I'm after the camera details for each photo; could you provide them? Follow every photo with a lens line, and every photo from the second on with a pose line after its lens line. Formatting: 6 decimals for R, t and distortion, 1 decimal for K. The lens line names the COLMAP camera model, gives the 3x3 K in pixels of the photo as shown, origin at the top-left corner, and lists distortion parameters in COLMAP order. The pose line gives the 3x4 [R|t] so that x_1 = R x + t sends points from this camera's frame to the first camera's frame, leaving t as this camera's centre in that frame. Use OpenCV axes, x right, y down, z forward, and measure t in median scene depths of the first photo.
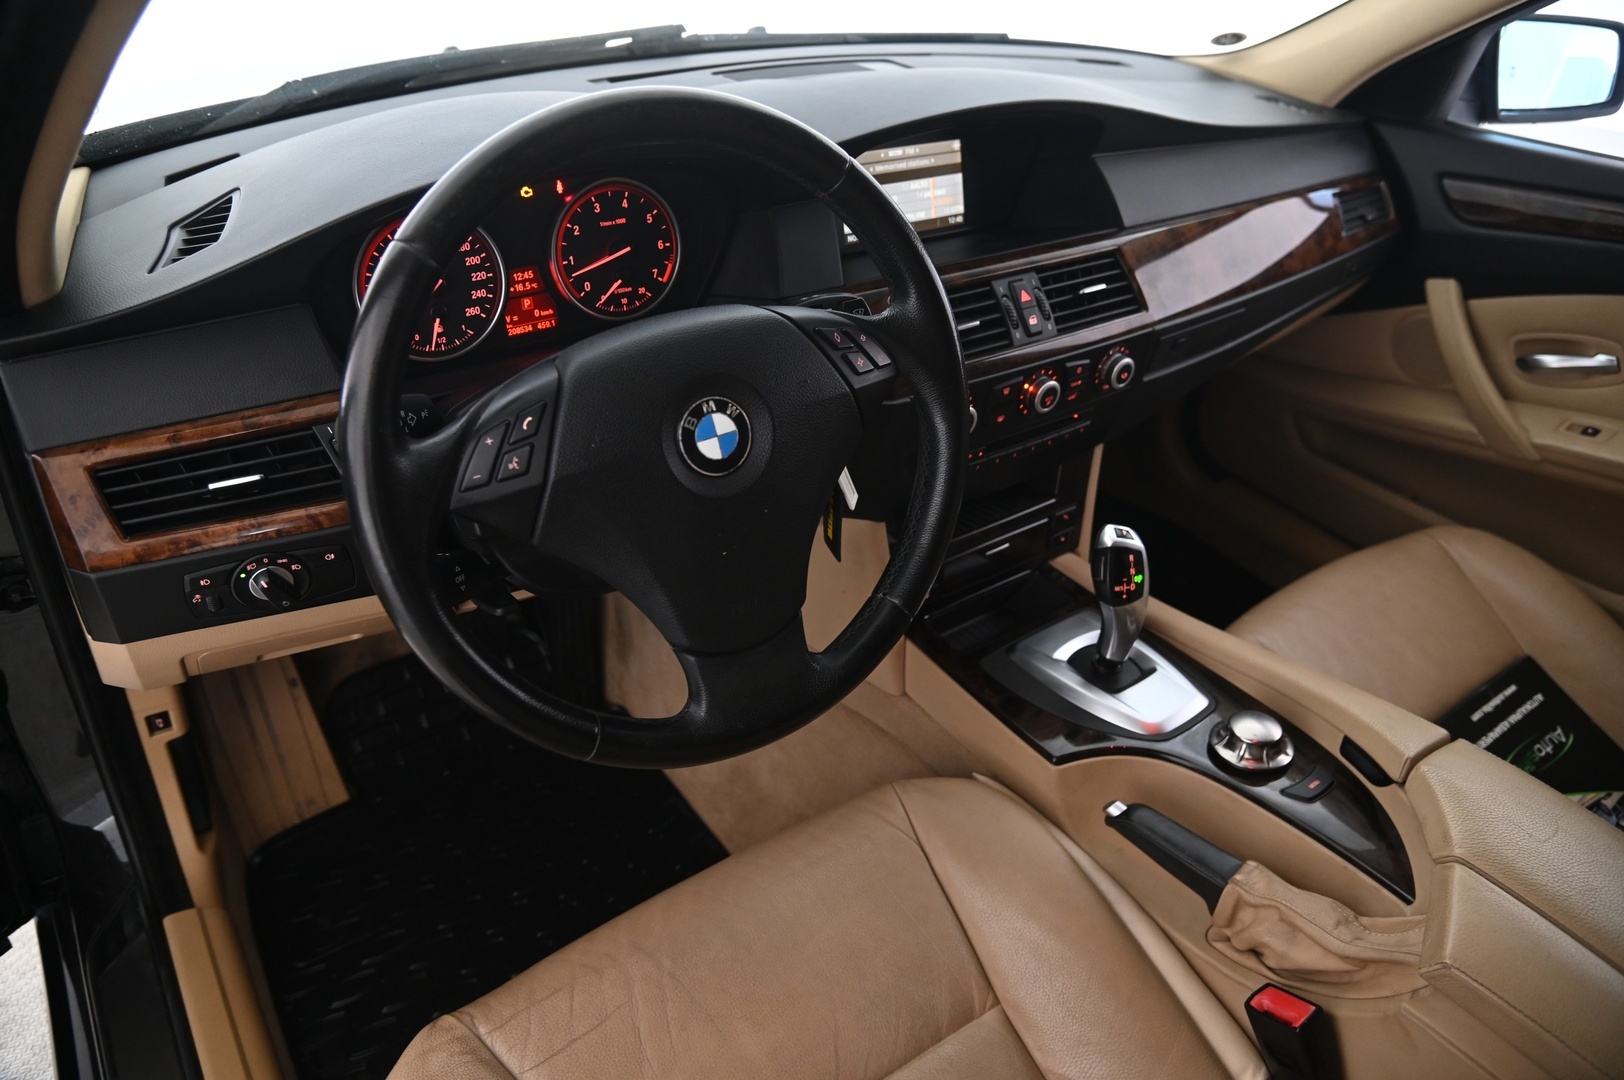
lens RADIAL K [[1114.7, 0, 815.9], [0, 1114.7, 545.9], [0, 0, 1]] dist [-0.120240, 0.077958]
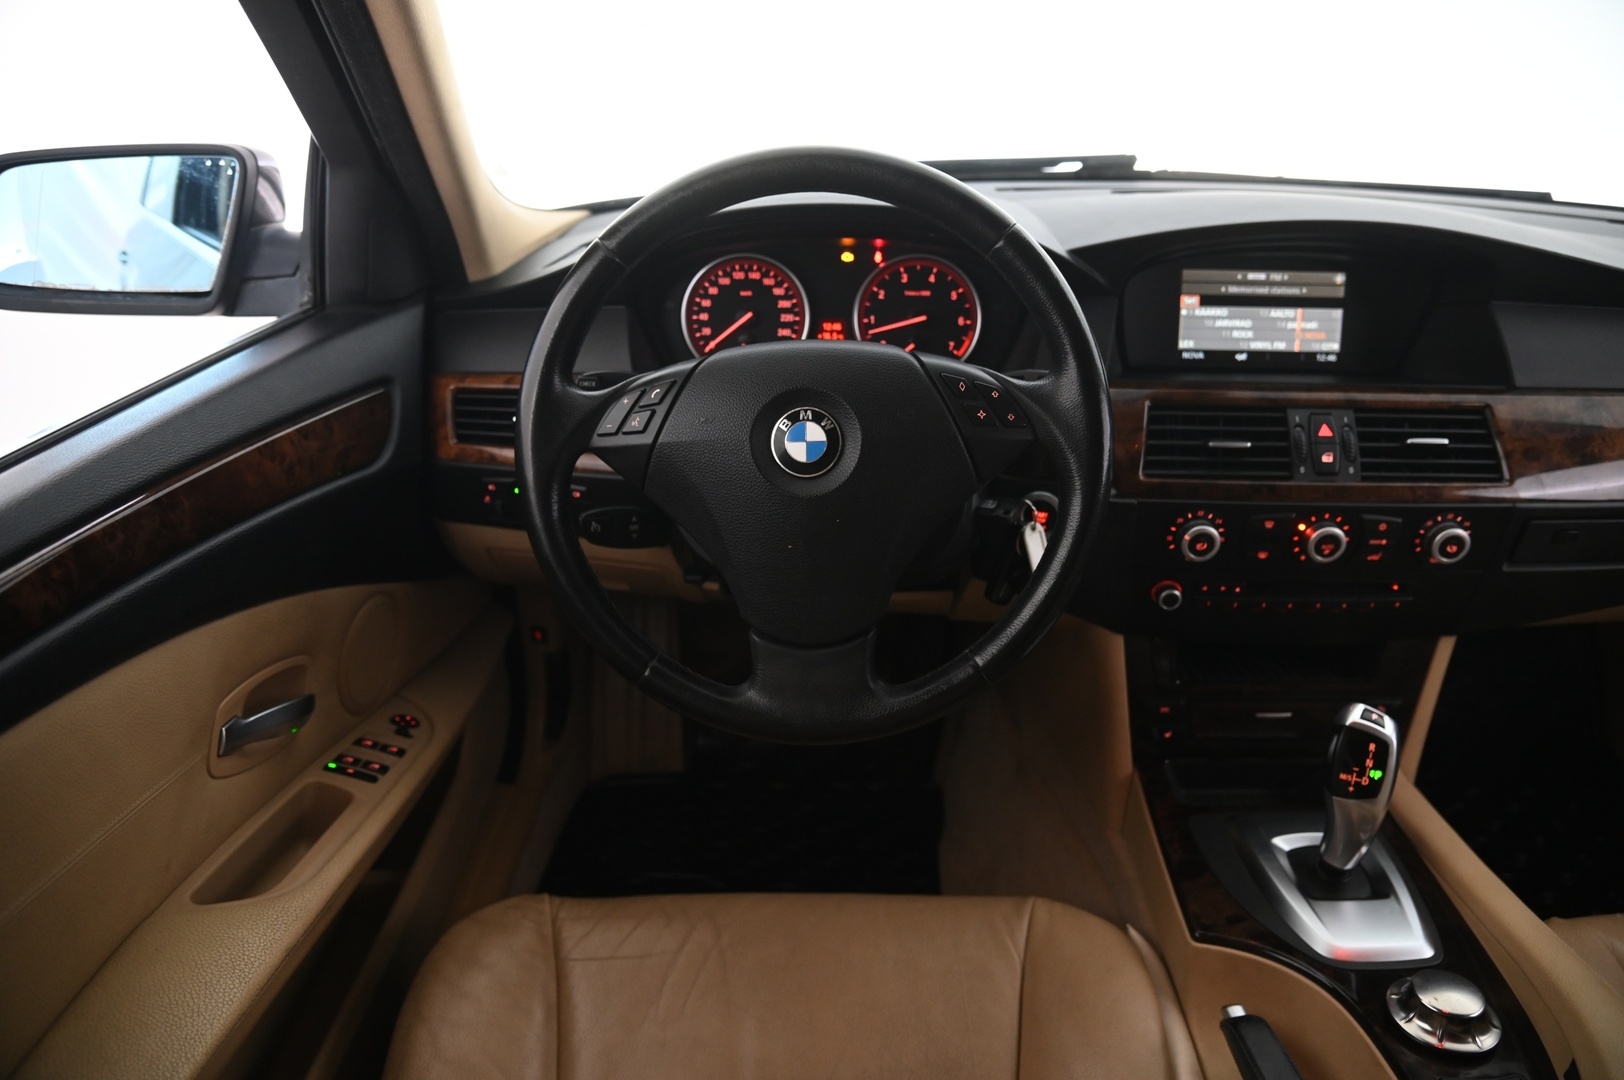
lens RADIAL K [[1114.7, 0, 815.9], [0, 1114.7, 545.9], [0, 0, 1]] dist [-0.120240, 0.077958]
pose [[0.794670, 0.219977, -0.565783, 0.381501], [-0.304282, 0.950833, -0.057695, 0.041602], [0.525273, 0.218006, 0.822533, 0.067916]]
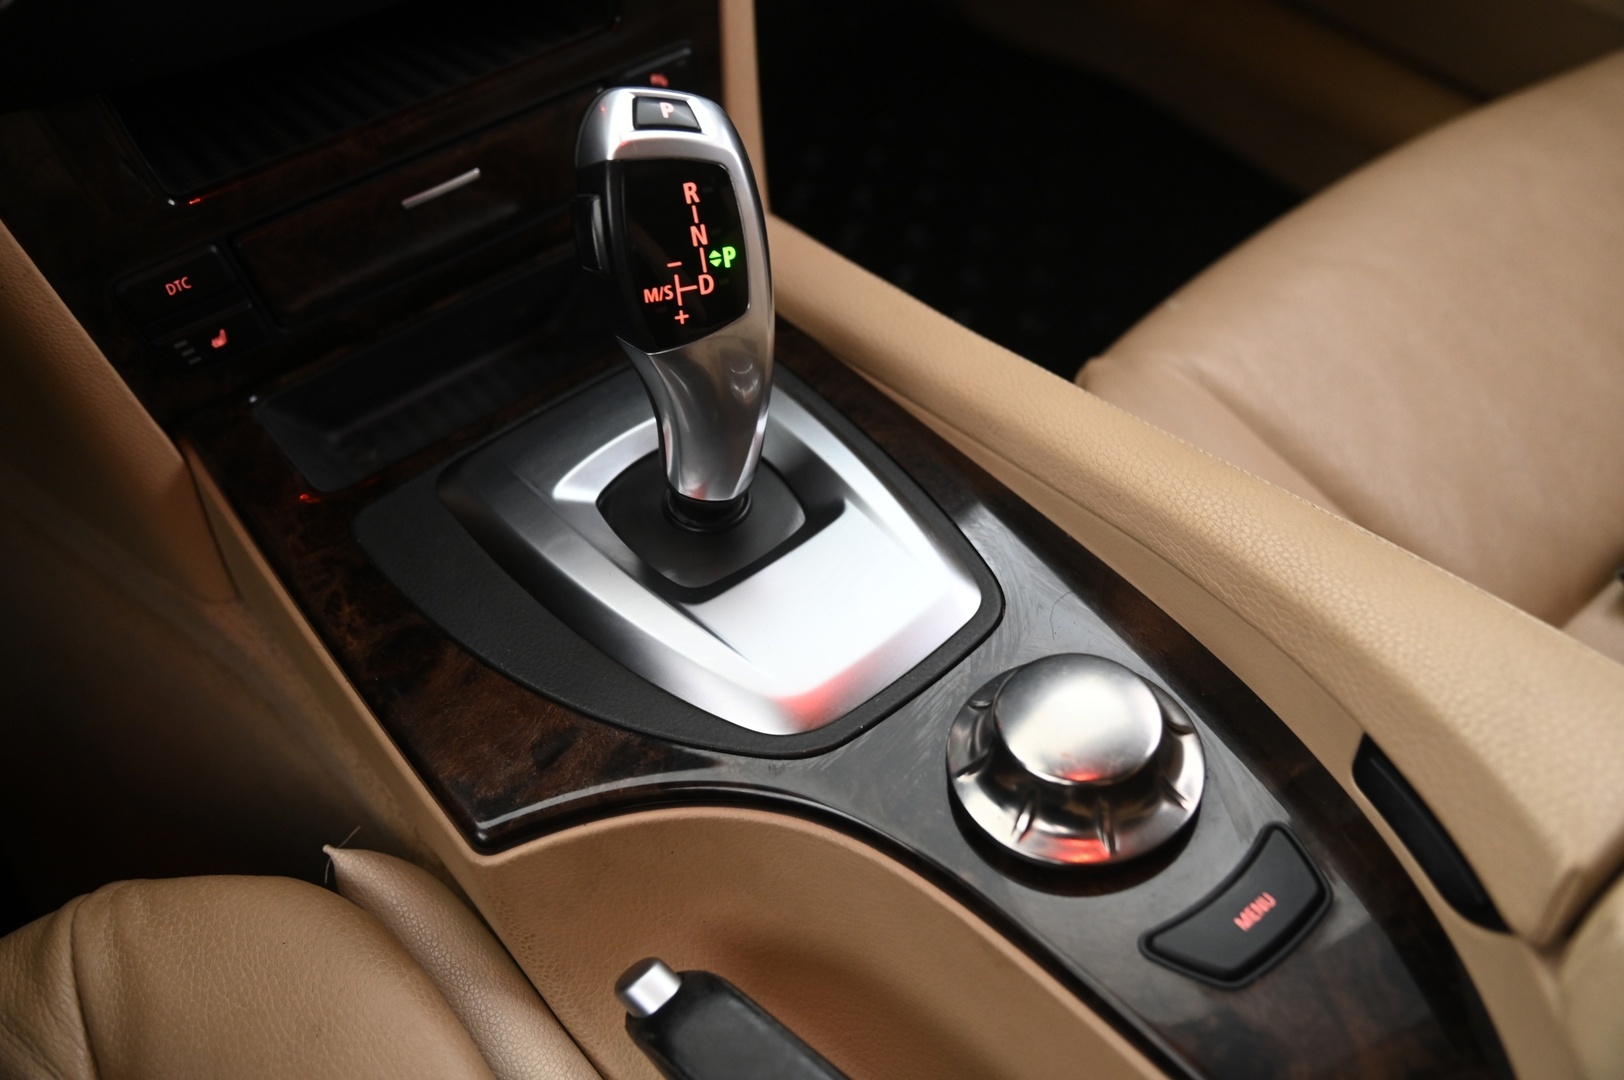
lens RADIAL K [[1472.1, 0, 824.0], [0, 1472.1, 536.8], [0, 0, 1]] dist [-0.002128, 0.000130]
pose [[0.996439, -0.084307, 0.001487, 0.314691], [0.081290, 0.965173, 0.248660, 0.004429], [-0.022399, -0.247654, 0.968590, 0.570029]]
